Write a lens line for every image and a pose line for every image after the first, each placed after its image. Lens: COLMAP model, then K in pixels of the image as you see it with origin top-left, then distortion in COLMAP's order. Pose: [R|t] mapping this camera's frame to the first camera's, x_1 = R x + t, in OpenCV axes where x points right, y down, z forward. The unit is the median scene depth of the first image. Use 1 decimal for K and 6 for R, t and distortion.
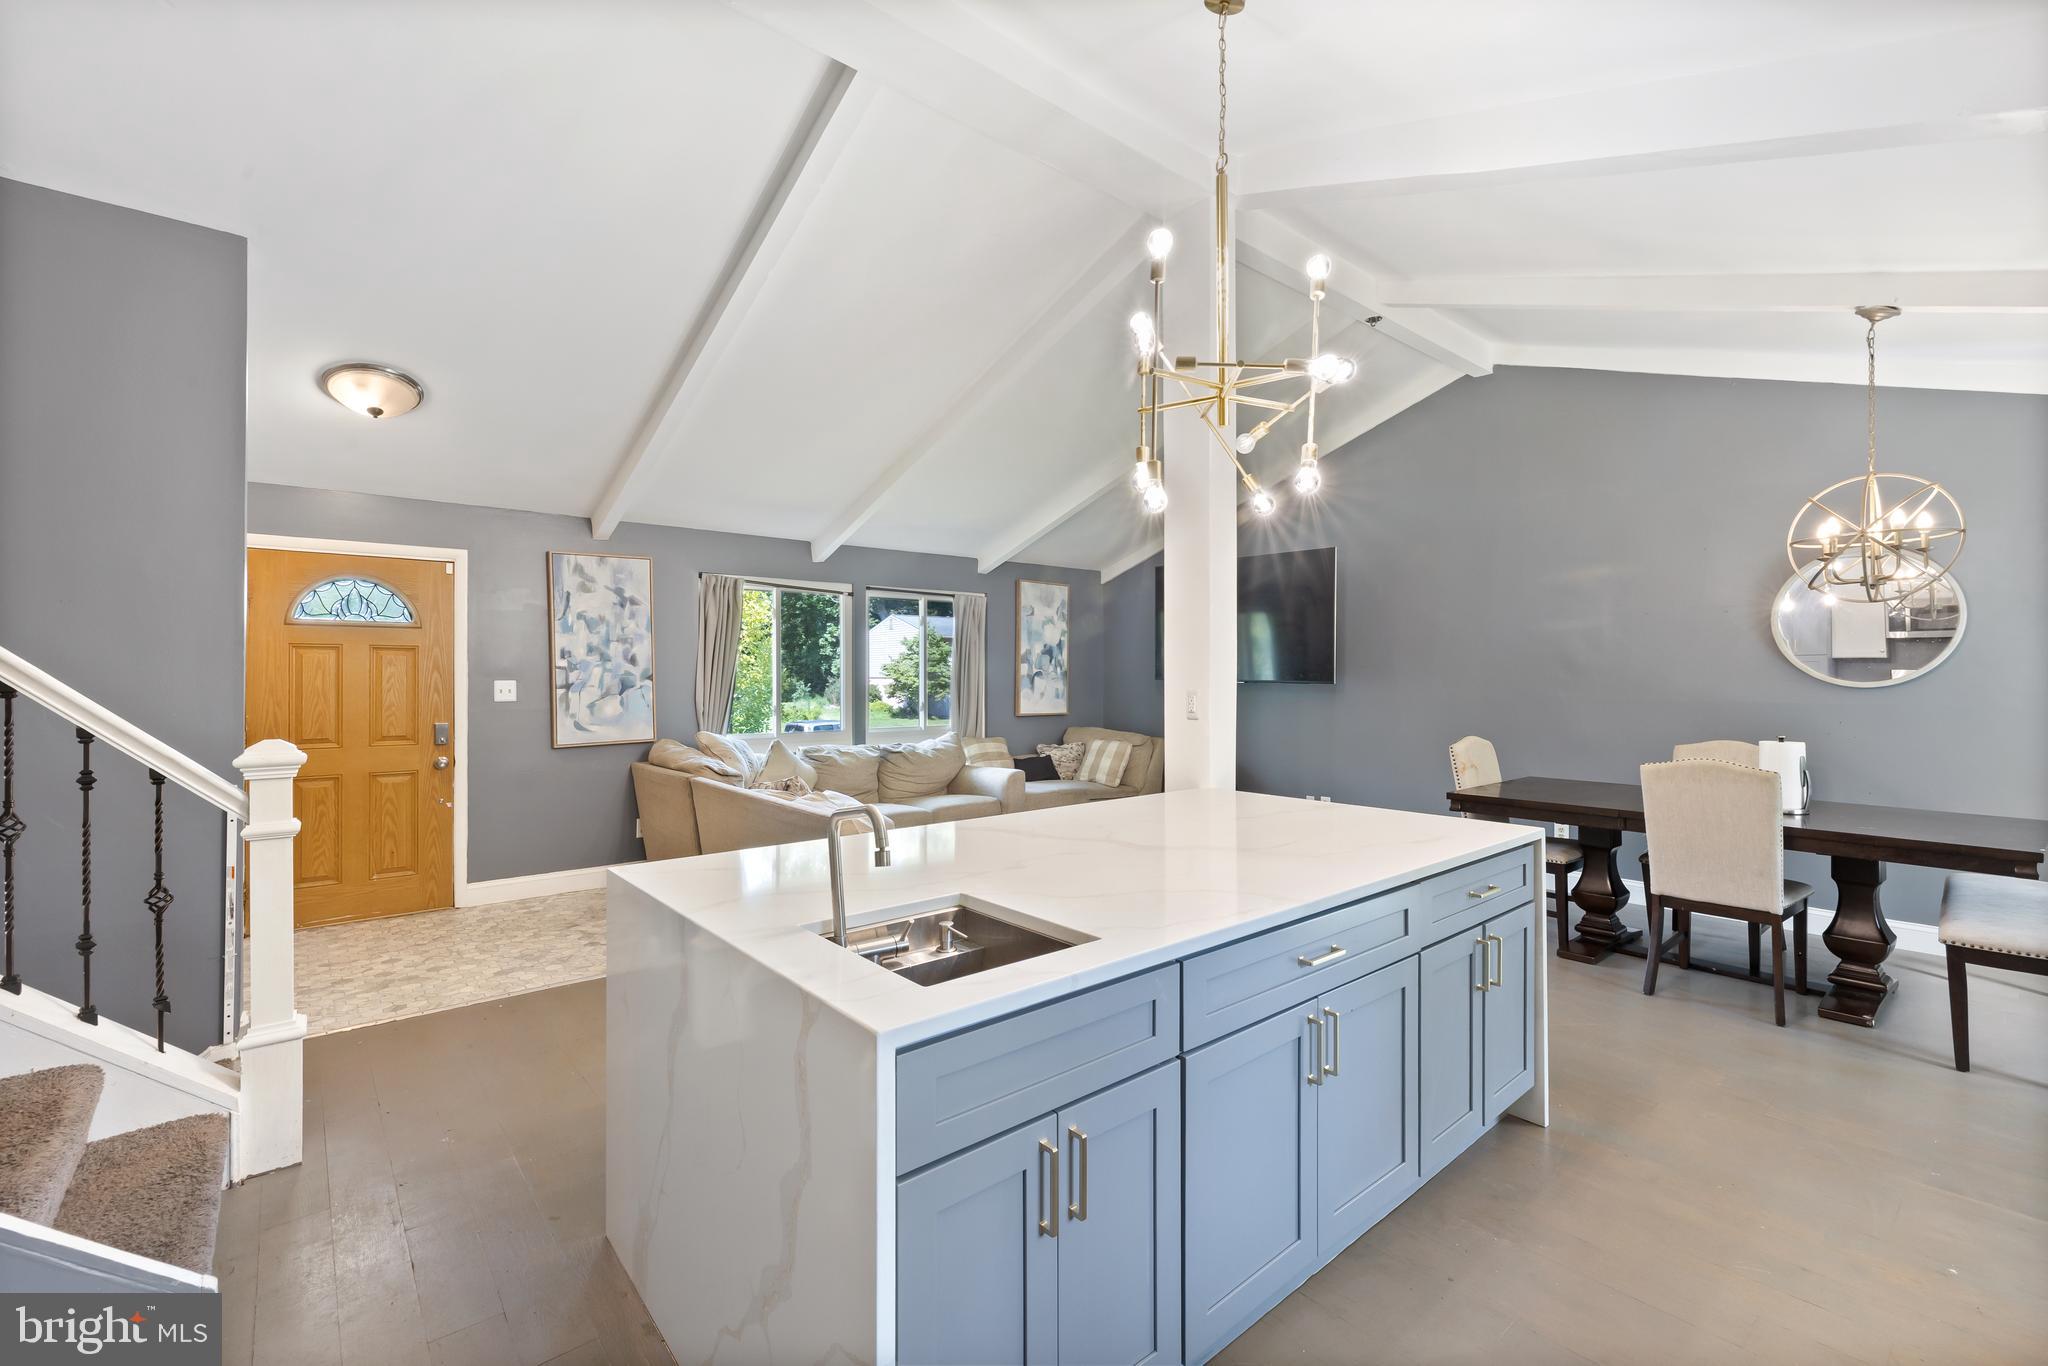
lens RADIAL K [[862.7, 0, 1036.7], [0, 862.7, 674.7], [0, 0, 1]] dist [0.002314, 0.000076]
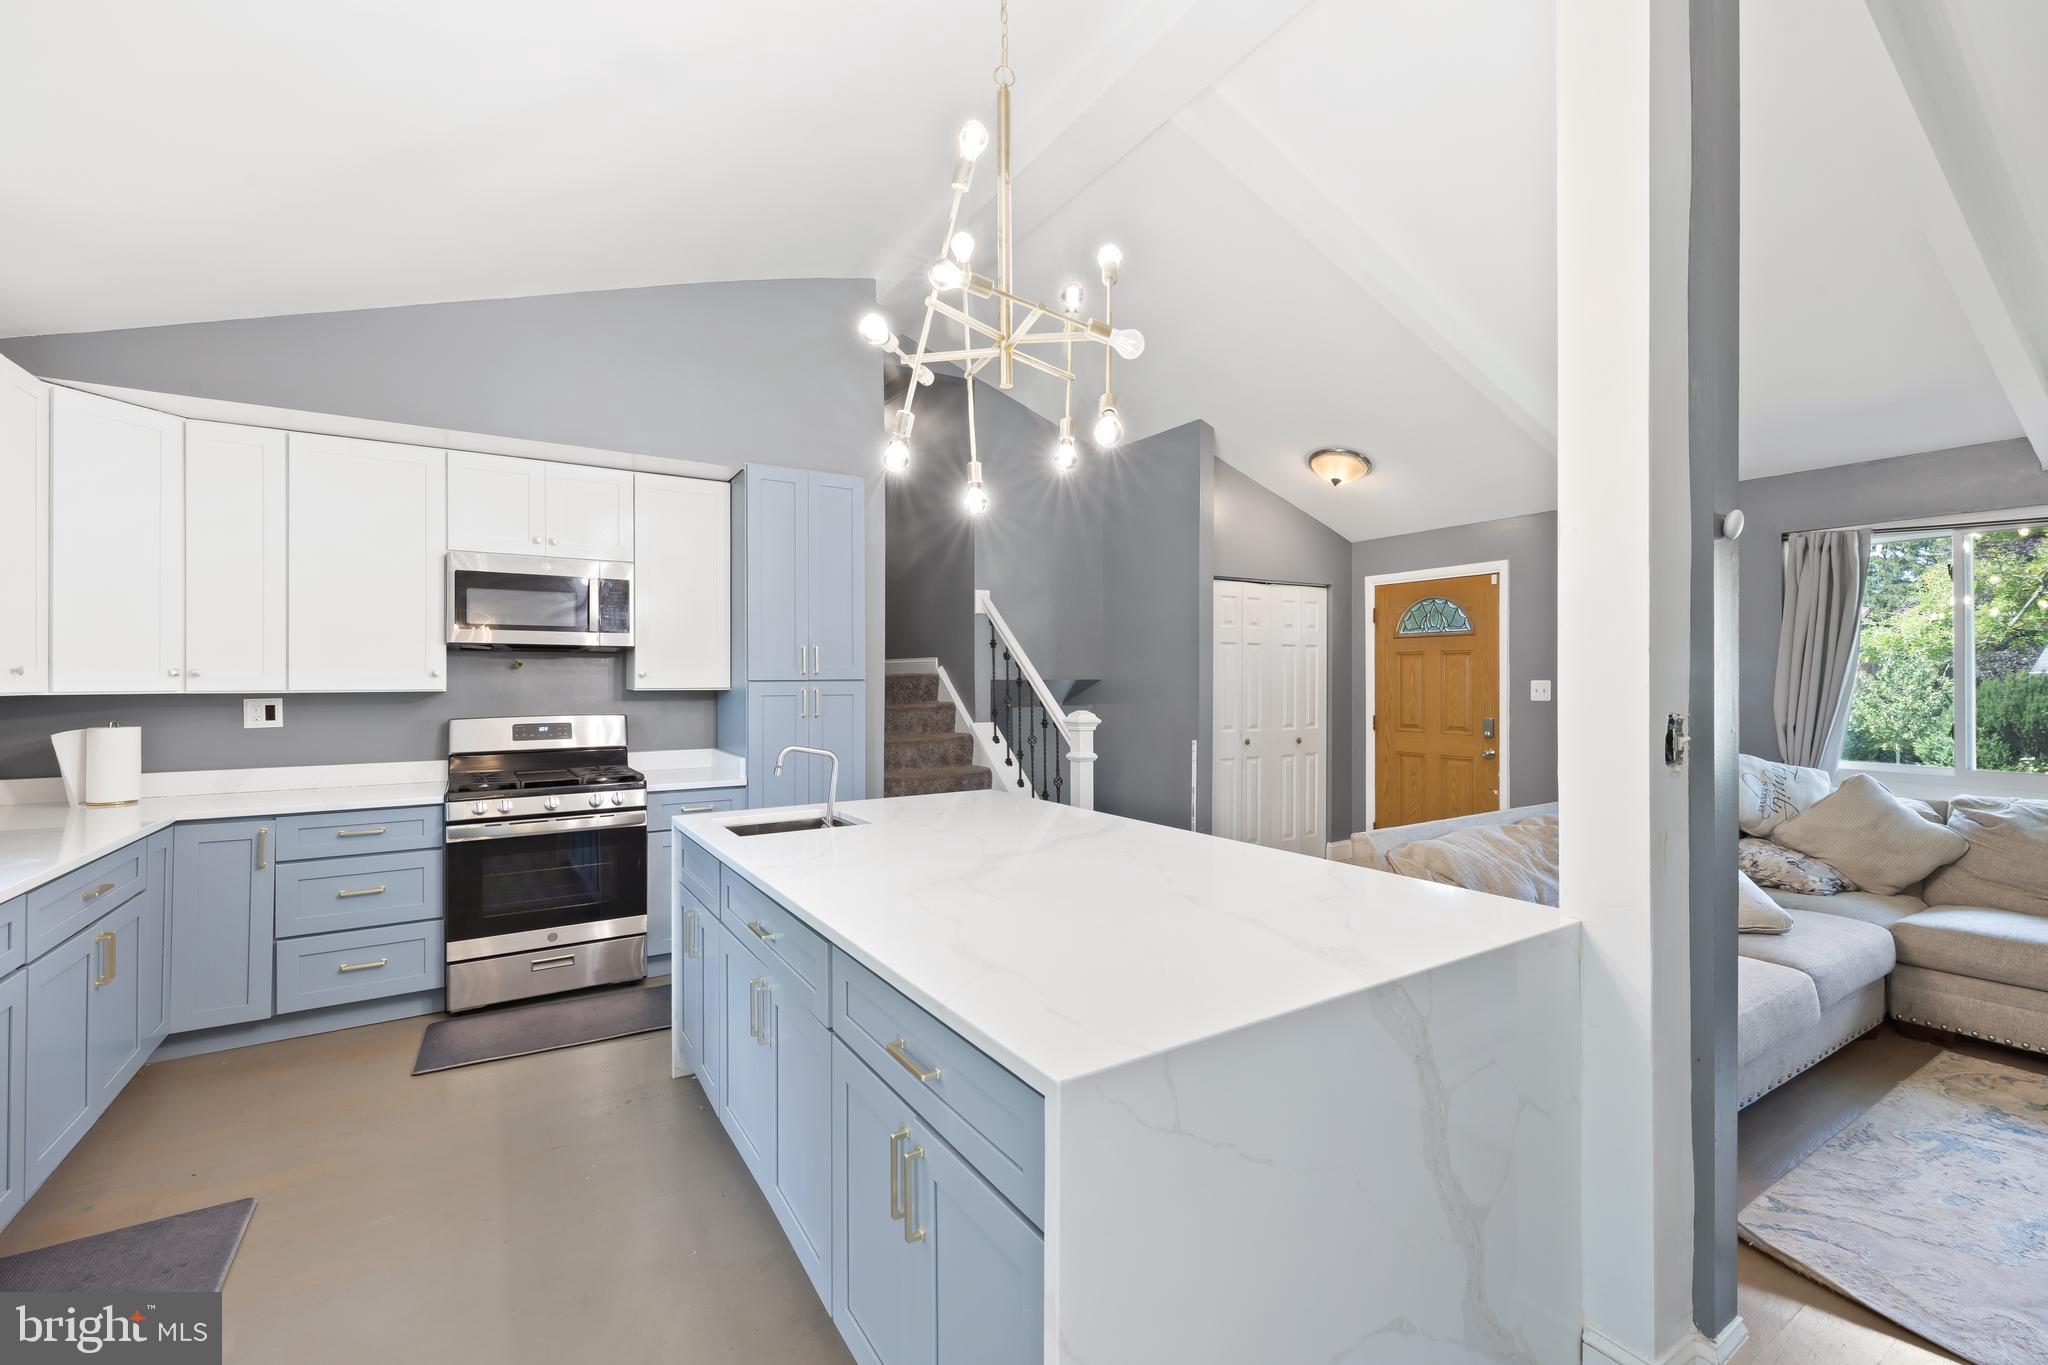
lens RADIAL K [[862.7, 0, 1020.0], [0, 862.7, 679.2], [0, 0, 1]] dist [0.002314, 0.000076]
pose [[-0.139816, 0.001272, -0.990177, 0.458783], [0.001707, 0.999998, 0.001043, 0.002805], [0.990176, -0.001544, -0.139818, 0.503884]]
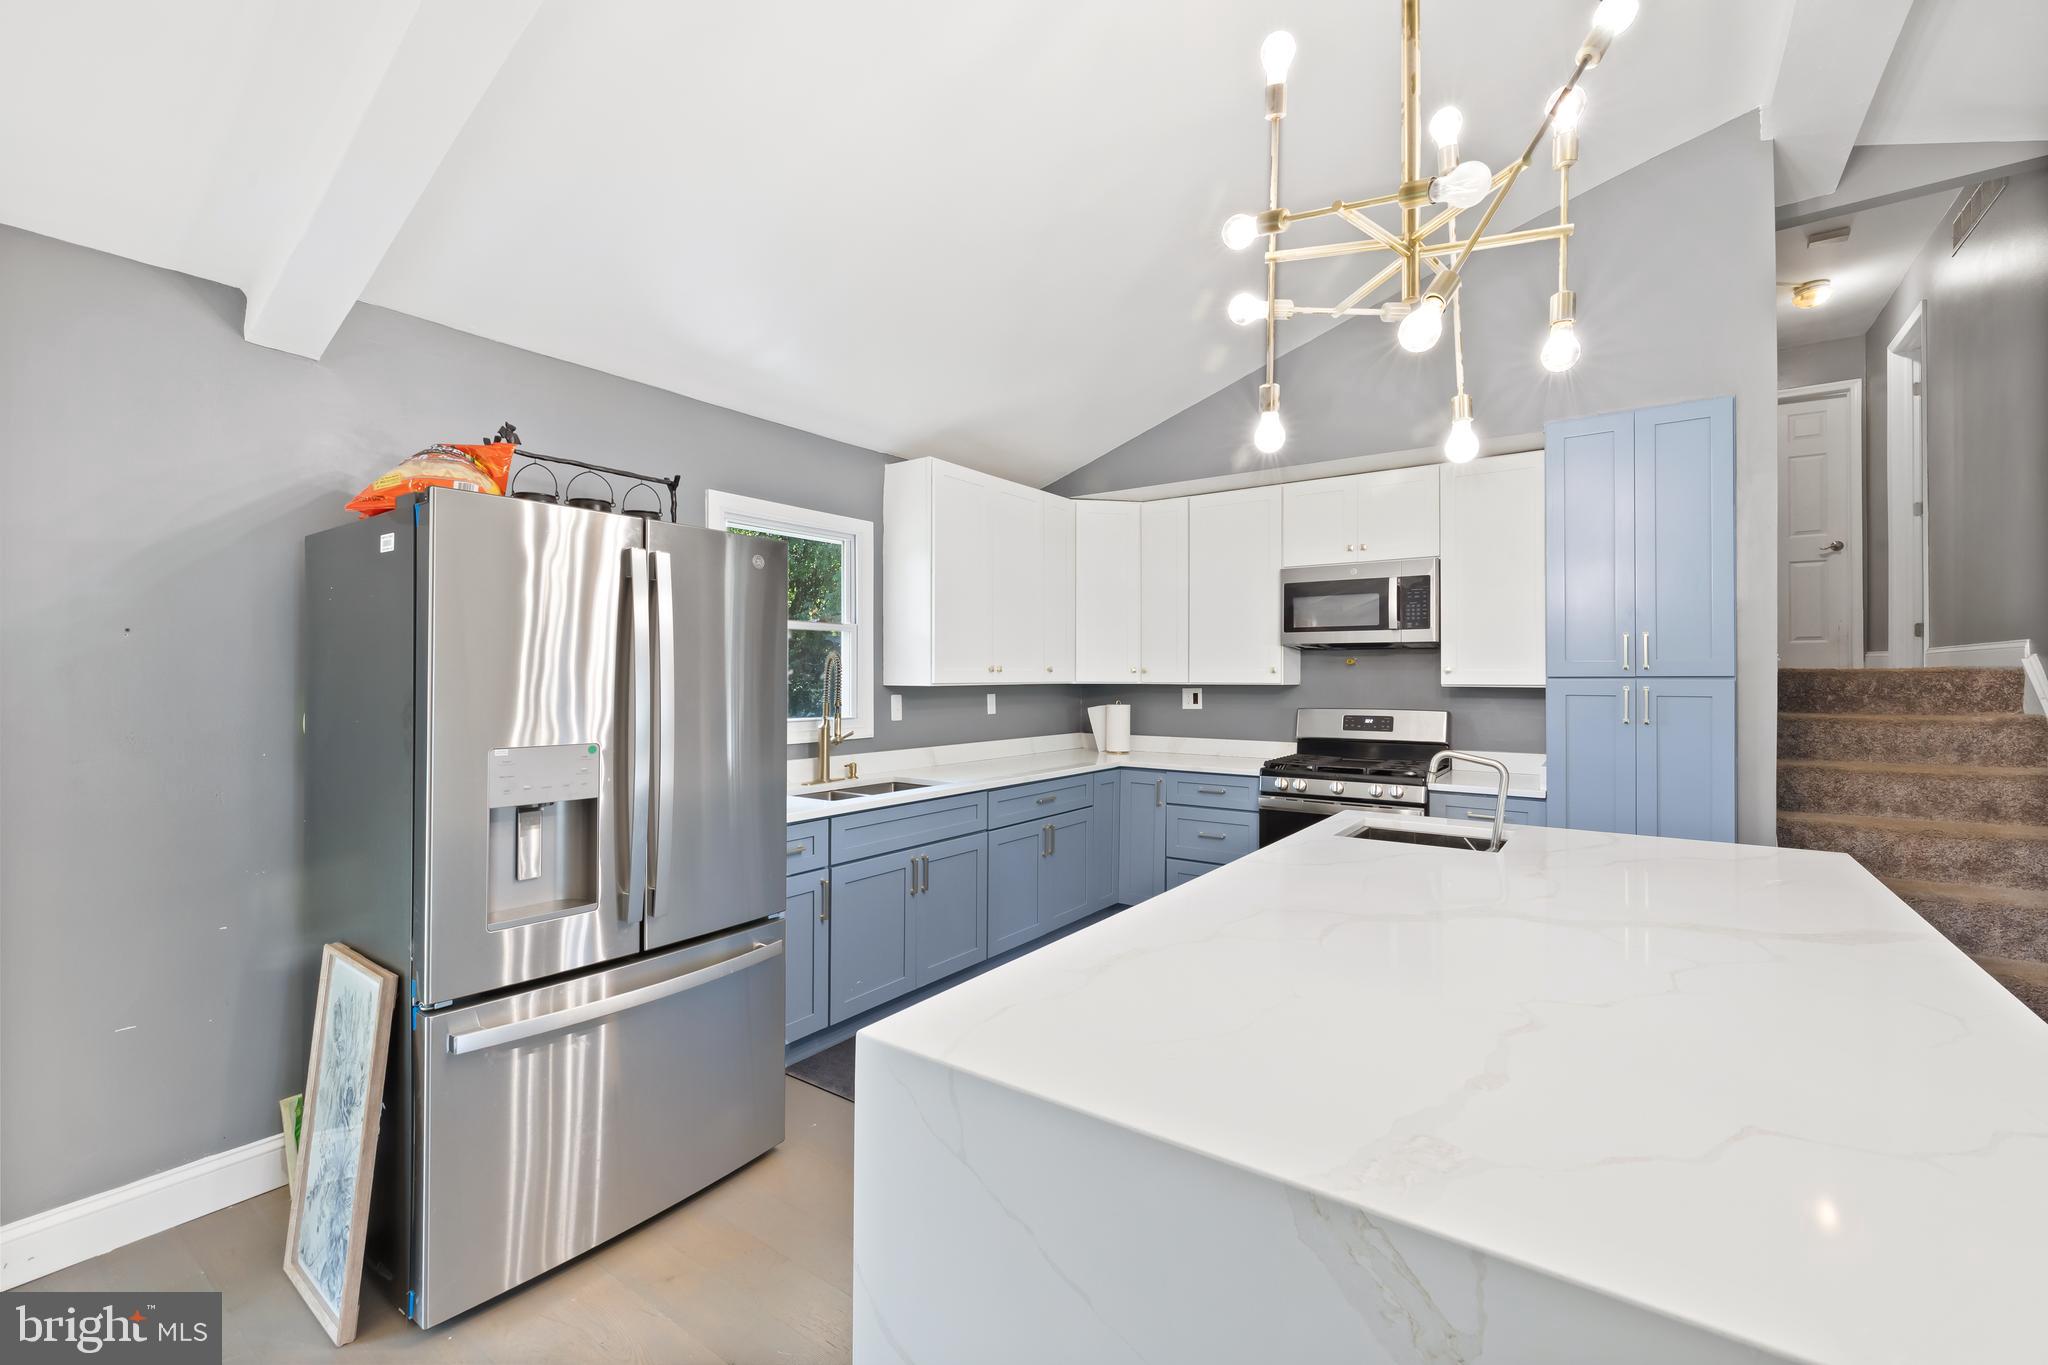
lens RADIAL K [[862.7, 0, 1017.1], [0, 862.7, 677.6], [0, 0, 1]] dist [0.002314, 0.000076]
pose [[-0.970964, 0.001084, -0.239224, 0.287346], [0.000264, 0.999994, 0.003462, 0.002301], [0.239227, 0.003298, -0.970958, 0.698211]]
